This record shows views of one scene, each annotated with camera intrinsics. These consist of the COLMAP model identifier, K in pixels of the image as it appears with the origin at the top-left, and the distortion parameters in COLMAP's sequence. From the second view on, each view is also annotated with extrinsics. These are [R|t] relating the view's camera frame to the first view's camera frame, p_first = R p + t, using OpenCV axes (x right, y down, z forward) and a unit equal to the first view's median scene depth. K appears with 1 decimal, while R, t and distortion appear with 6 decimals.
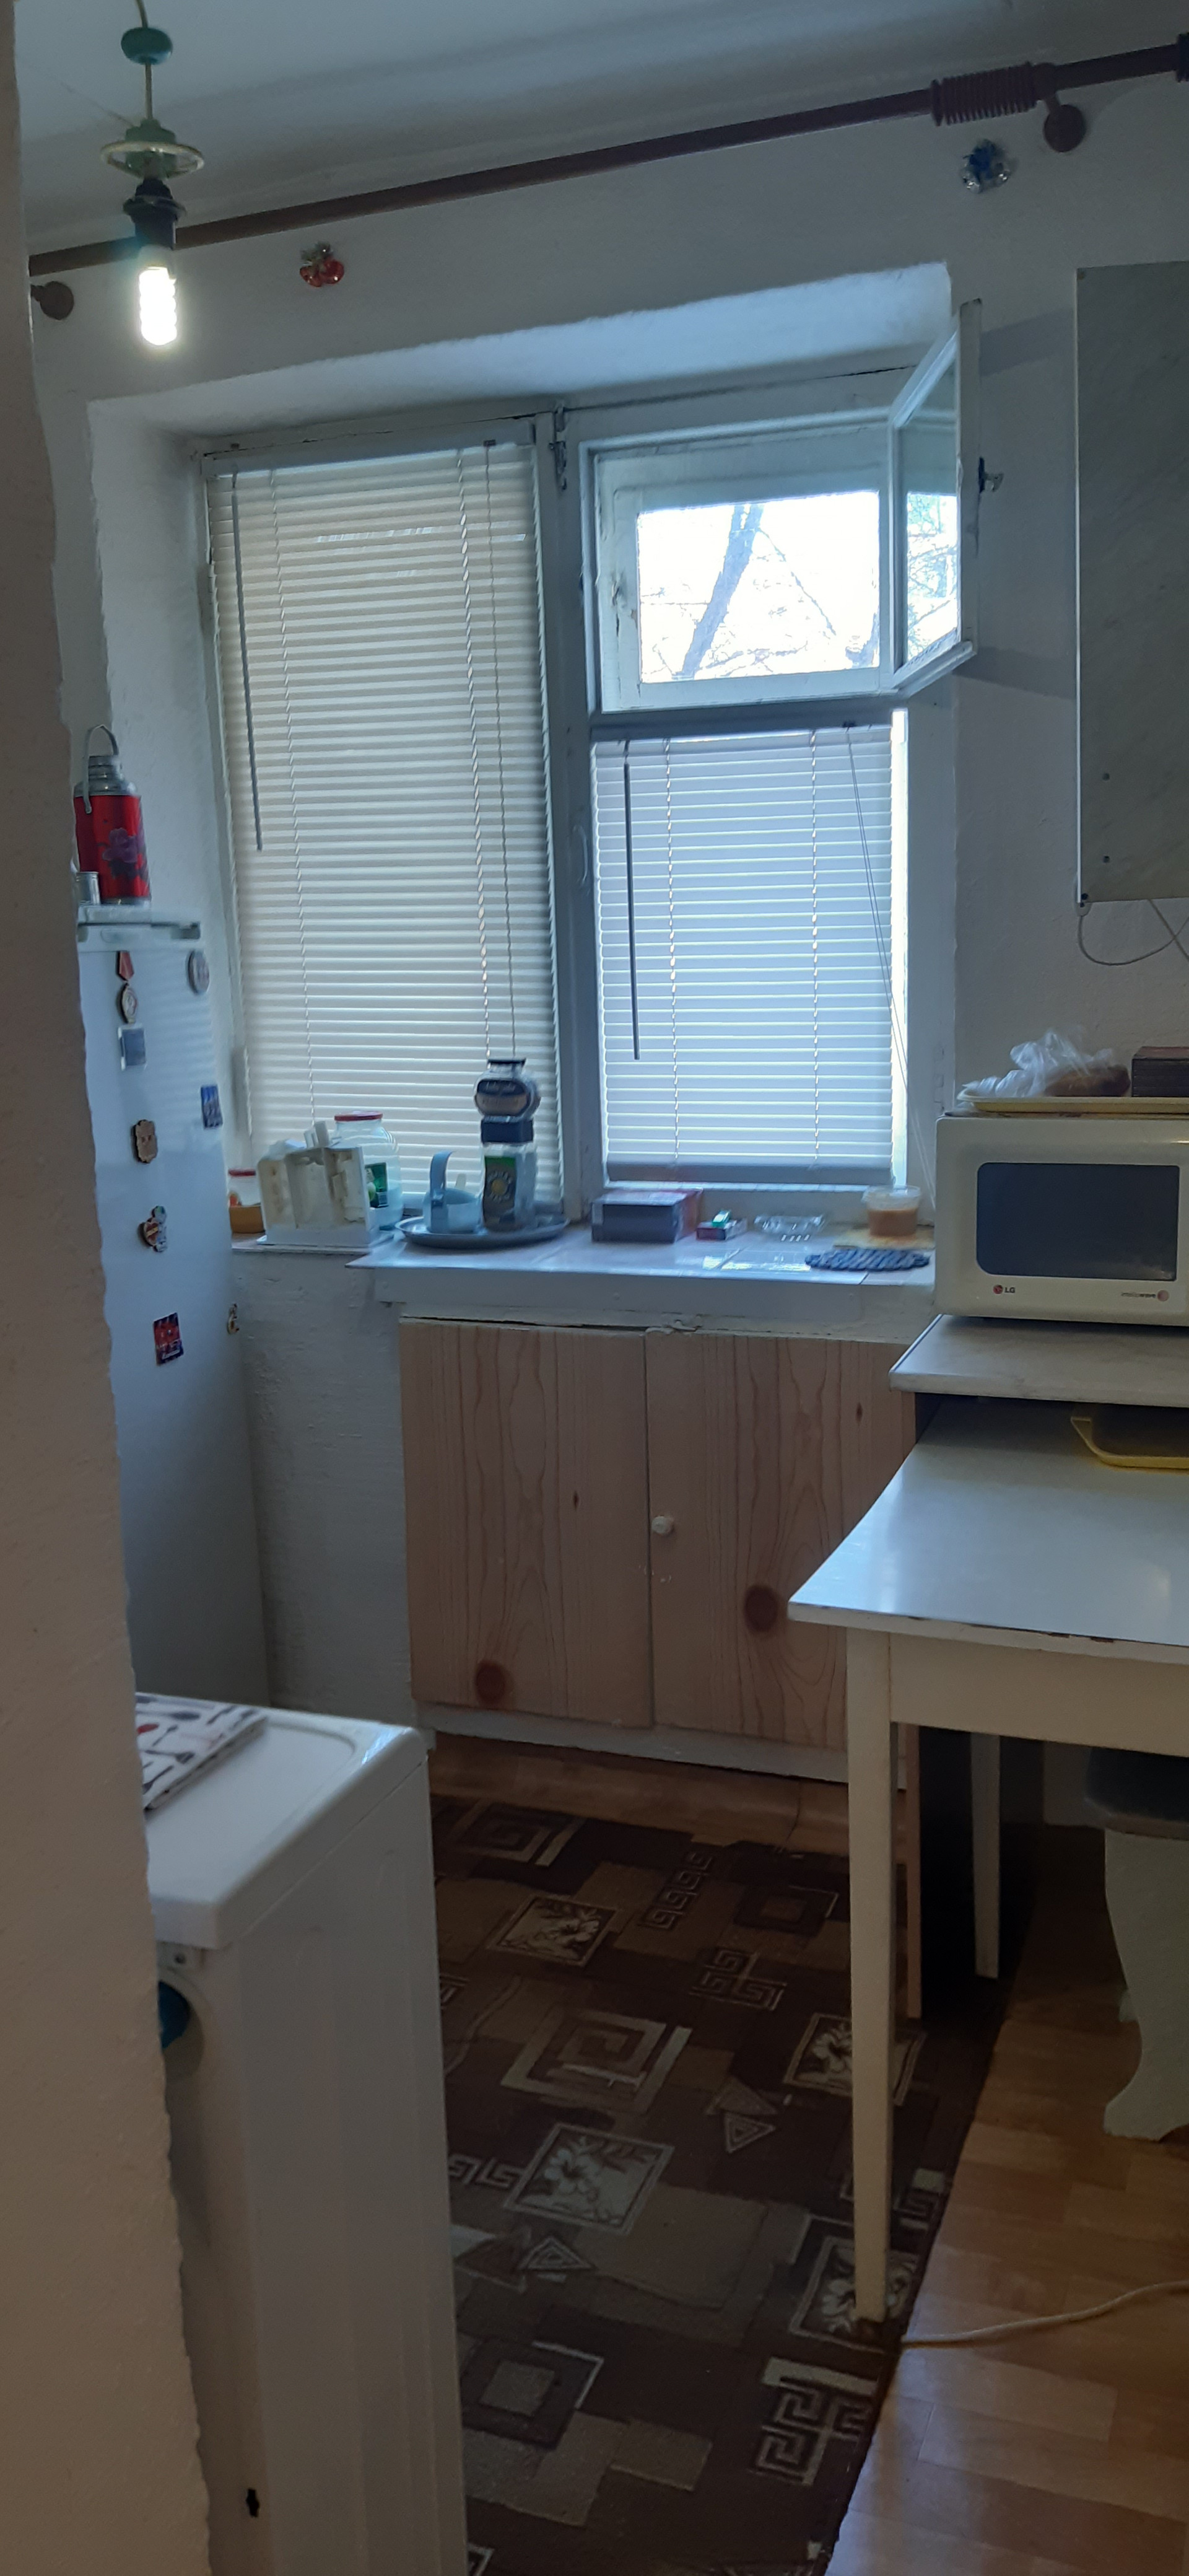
lens RADIAL K [[2054.7, 0, 700.3], [0, 2054.7, 1285.5], [0, 0, 1]] dist [0.102588, -0.179925]
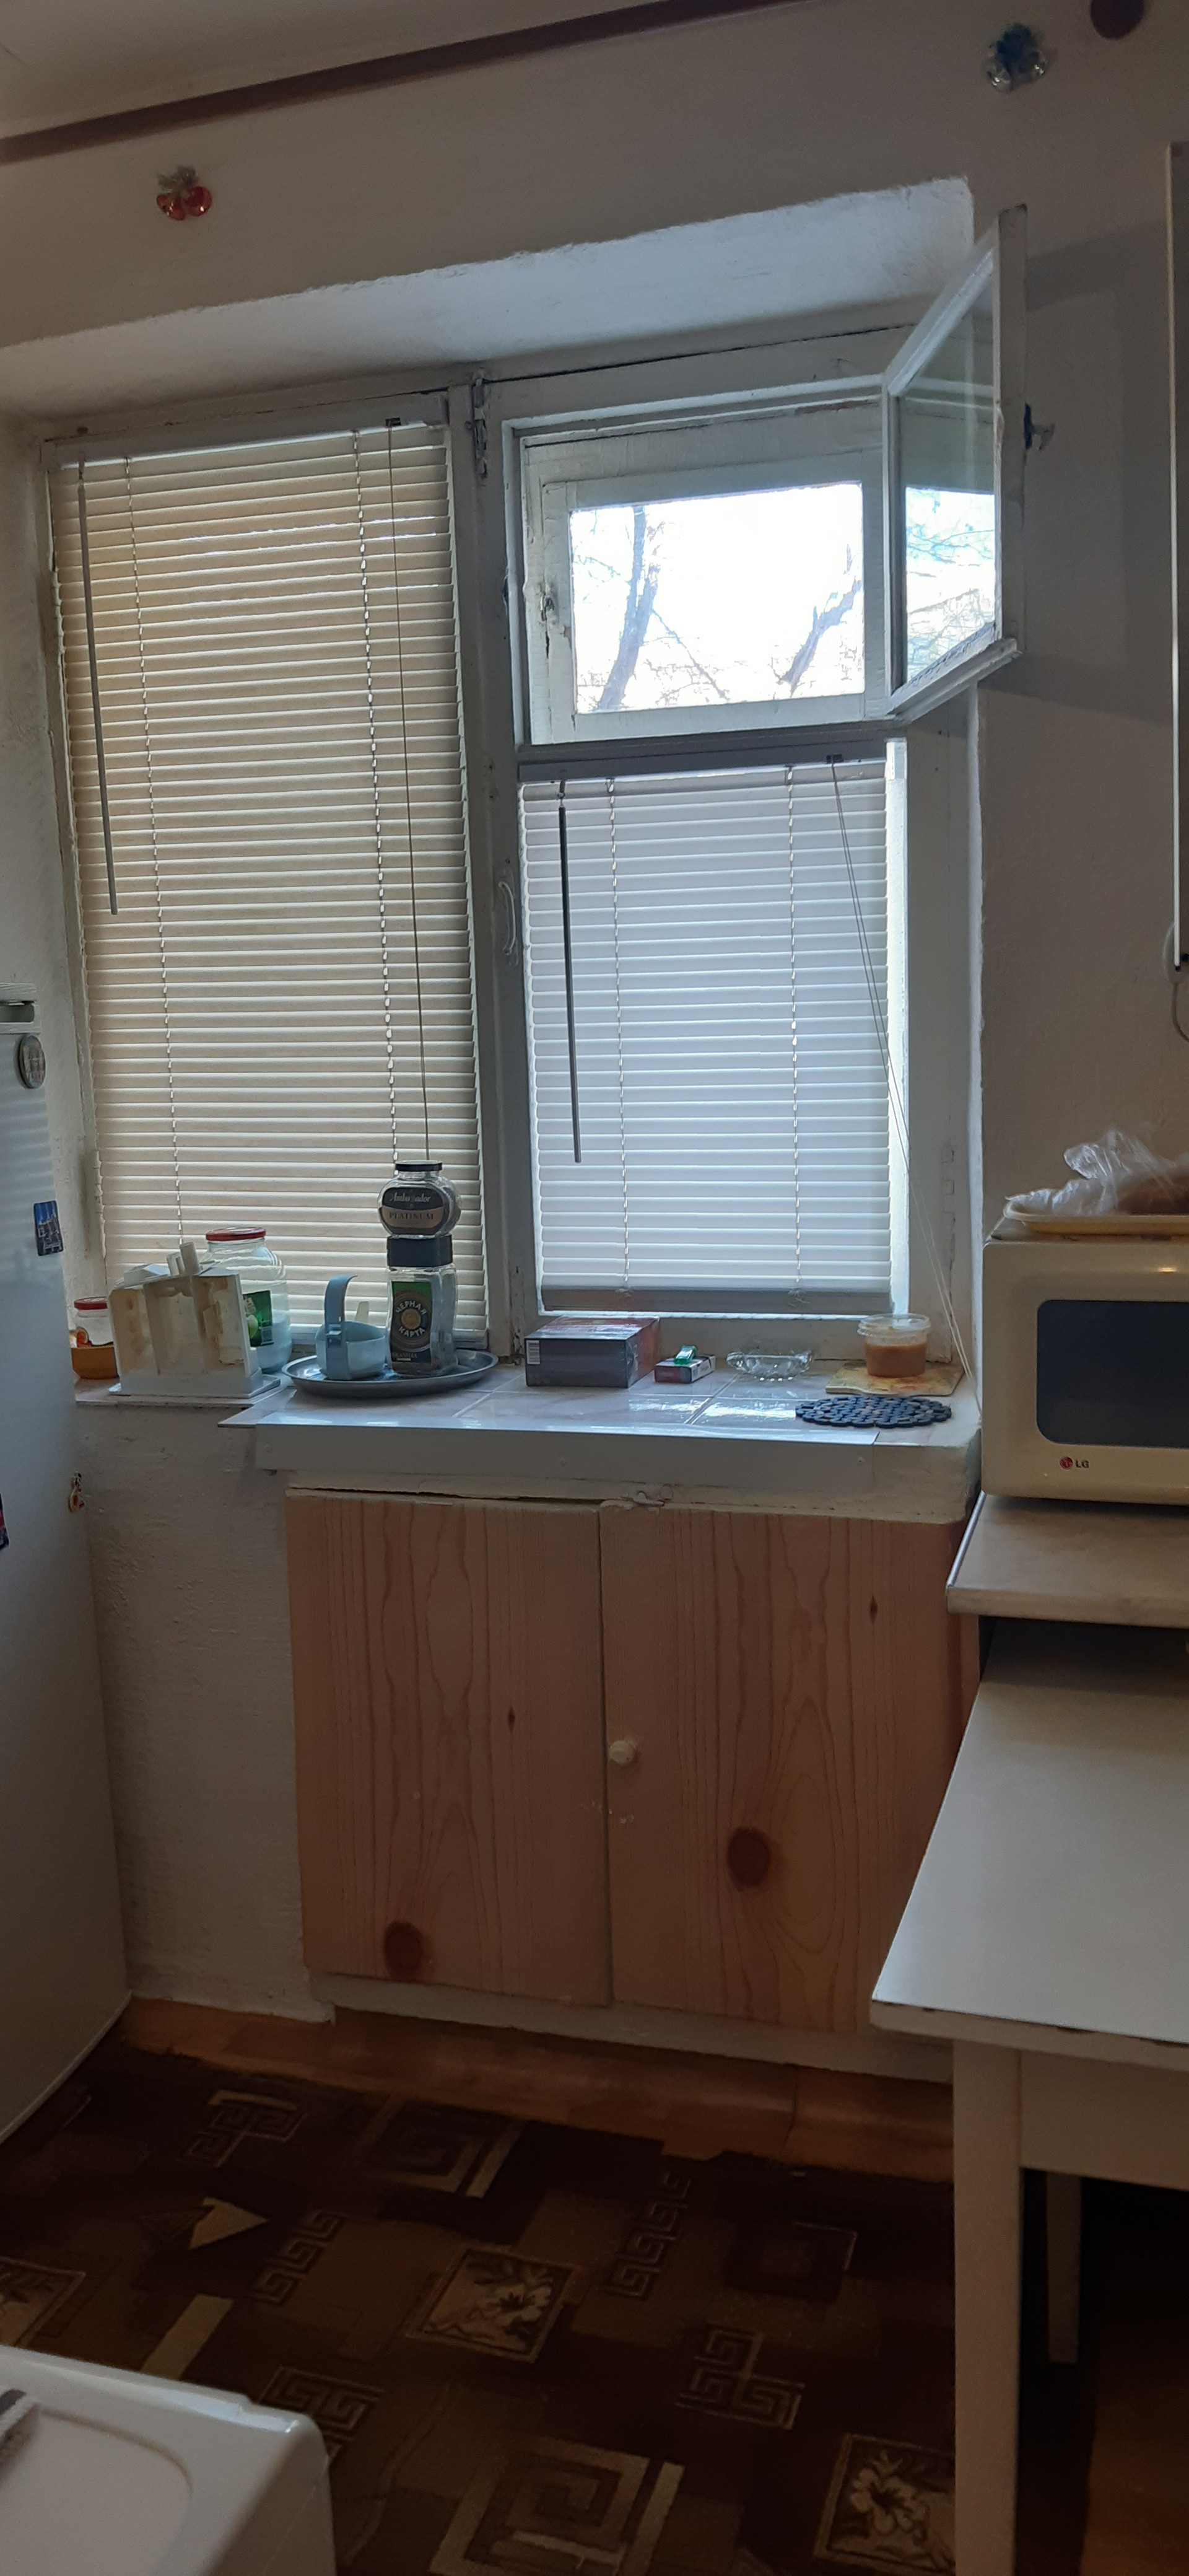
lens RADIAL K [[2054.7, 0, 700.3], [0, 2054.7, 1285.5], [0, 0, 1]] dist [0.102588, -0.179925]
pose [[0.998704, -0.011023, 0.049685, -0.024471], [0.012984, 0.999142, -0.039321, -0.029061], [-0.049209, 0.039915, 0.997991, 0.186624]]
